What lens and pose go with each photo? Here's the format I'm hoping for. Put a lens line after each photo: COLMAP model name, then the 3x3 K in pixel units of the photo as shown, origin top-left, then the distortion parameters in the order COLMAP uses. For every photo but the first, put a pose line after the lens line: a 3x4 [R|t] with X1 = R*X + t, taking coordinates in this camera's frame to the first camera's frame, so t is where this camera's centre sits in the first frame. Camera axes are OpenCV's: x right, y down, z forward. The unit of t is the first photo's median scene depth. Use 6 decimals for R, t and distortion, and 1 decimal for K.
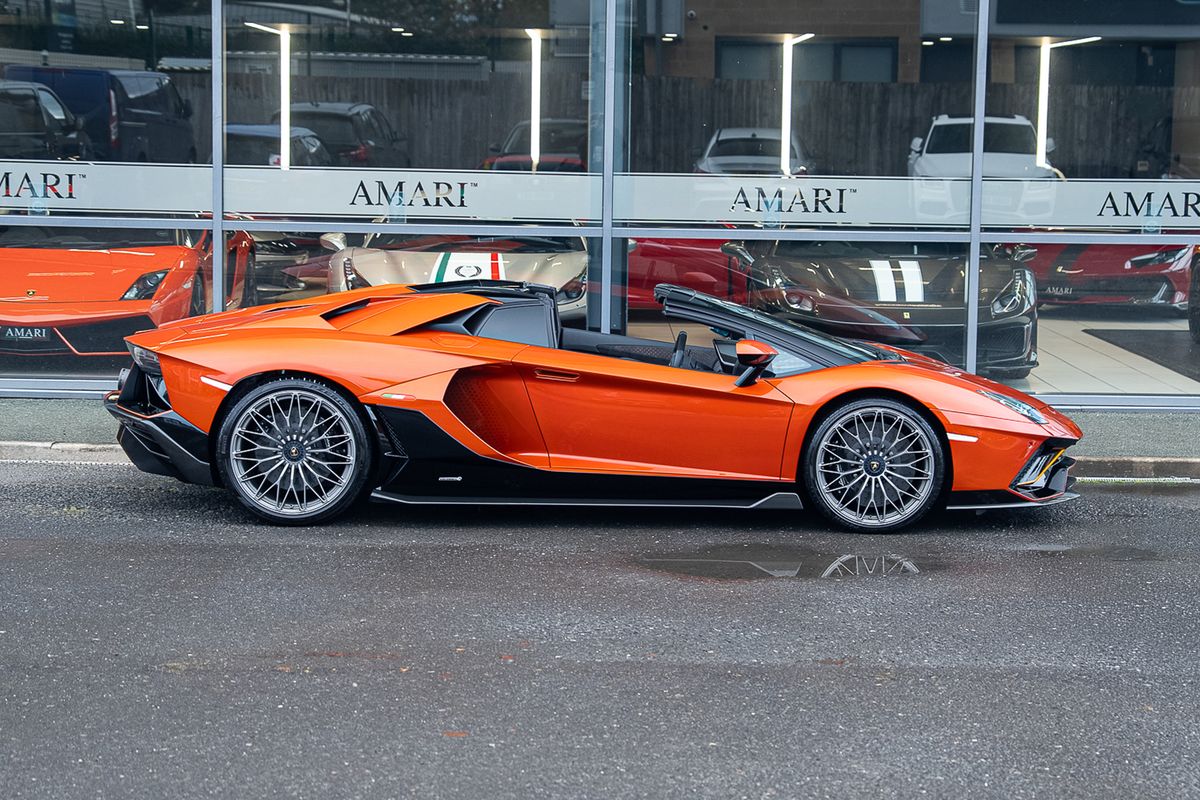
lens RADIAL K [[2511.8, 0, 634.4], [0, 2511.8, 401.1], [0, 0, 1]] dist [0.179649, 0.047943]
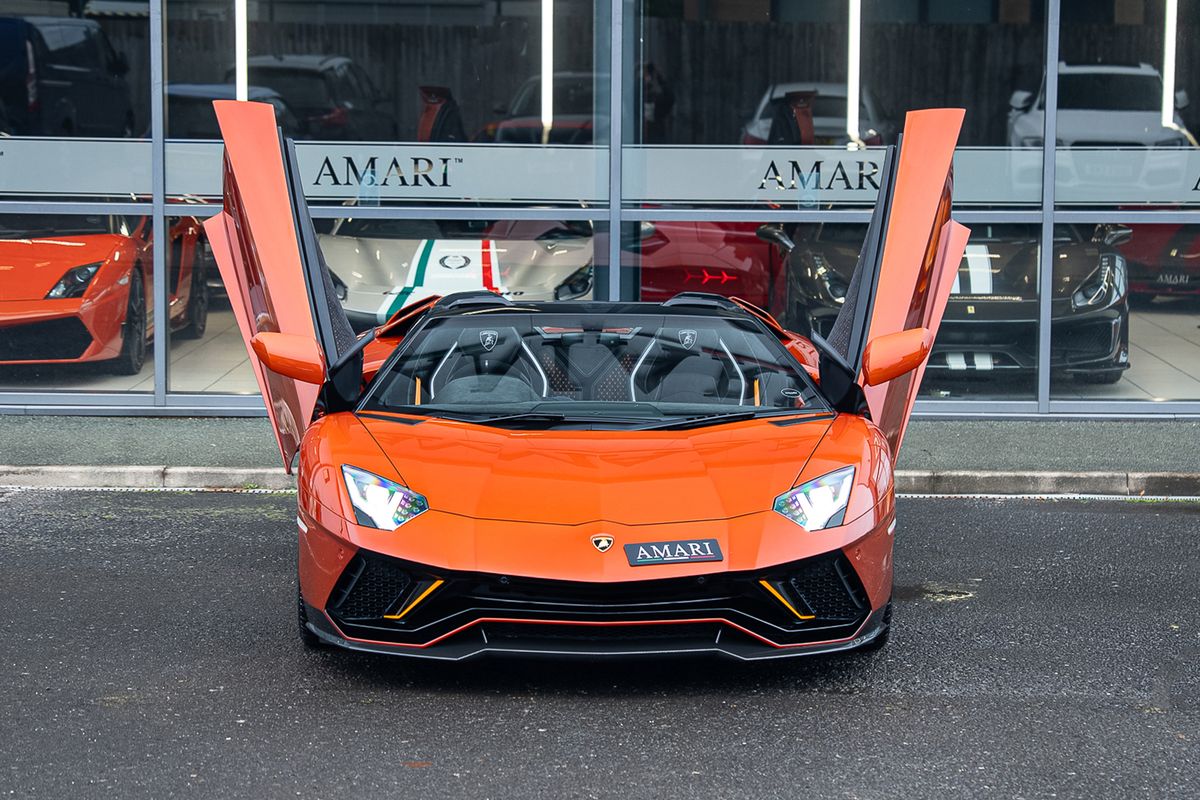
lens RADIAL K [[3172.1, 0, 648.3], [0, 3172.1, 450.1], [0, 0, 1]] dist [0.285857, -0.054222]
pose [[0.999883, -0.007308, -0.013416, 0.014294], [0.007418, 0.999939, 0.008197, 0.003842], [0.013355, -0.008296, 0.999876, -0.078207]]
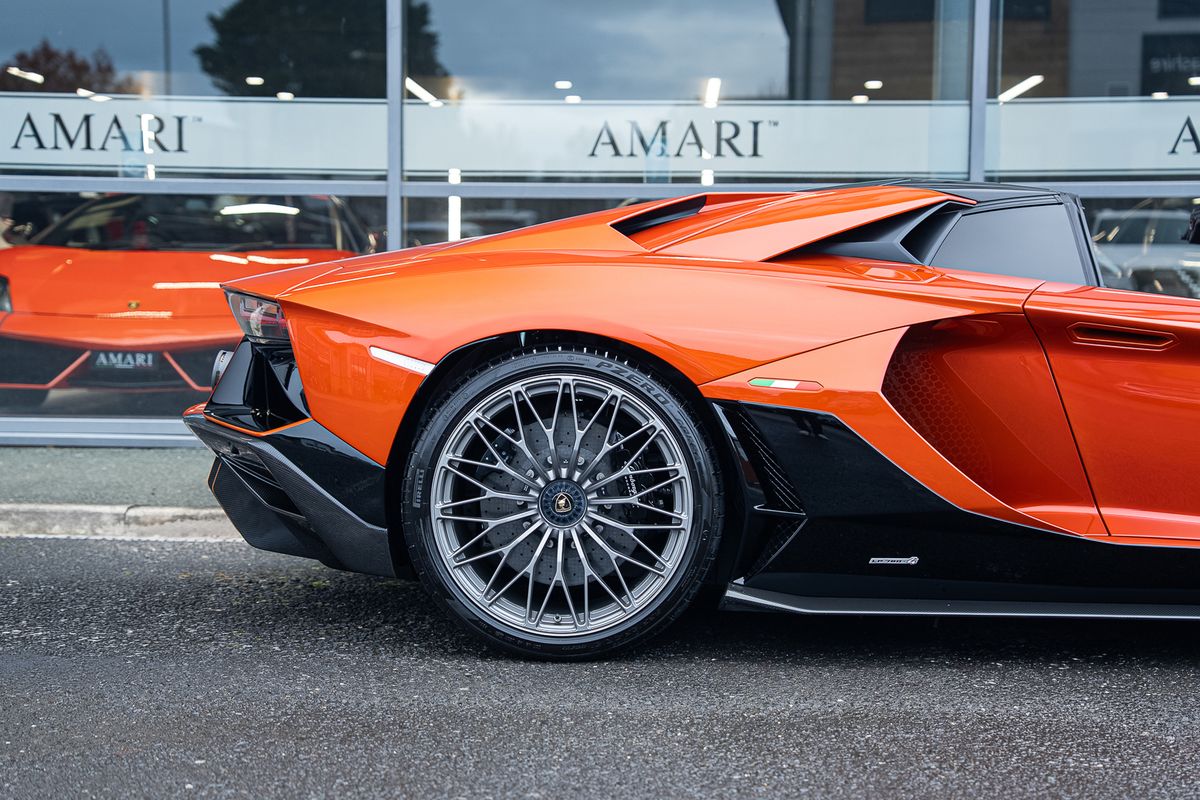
lens RADIAL K [[2026.3, 0, 605.2], [0, 2026.3, 399.2], [0, 0, 1]] dist [0.206824, 0.066867]
pose [[0.998499, -0.007615, -0.054243, -0.079303], [0.004758, 0.998604, -0.052606, 0.015421], [0.054568, 0.052269, 0.997141, 0.461652]]
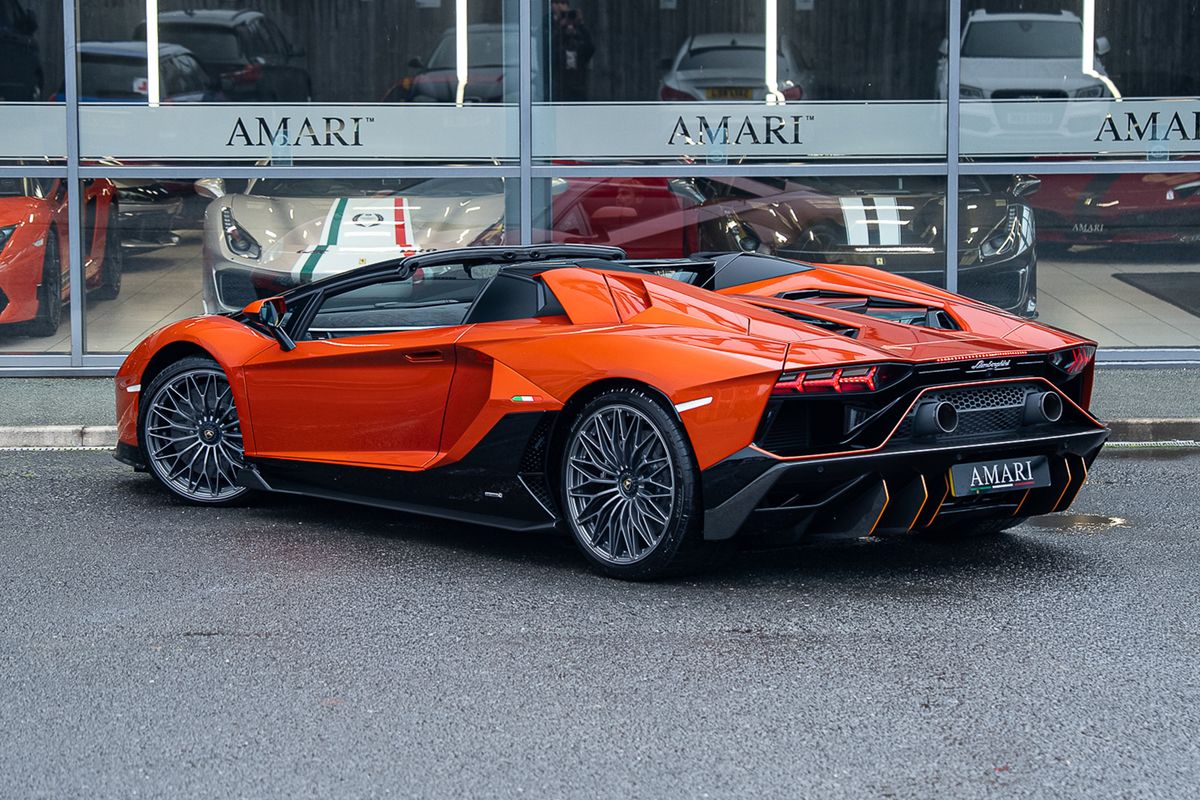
lens RADIAL K [[3273.5, 0, 601.2], [0, 3273.5, 400.6], [0, 0, 1]] dist [0.297249, -0.335190]
pose [[0.999784, -0.019995, -0.005600, 0.019776], [0.020027, 0.999782, 0.005845, 0.005235], [0.005482, -0.005956, 0.999967, -0.124874]]
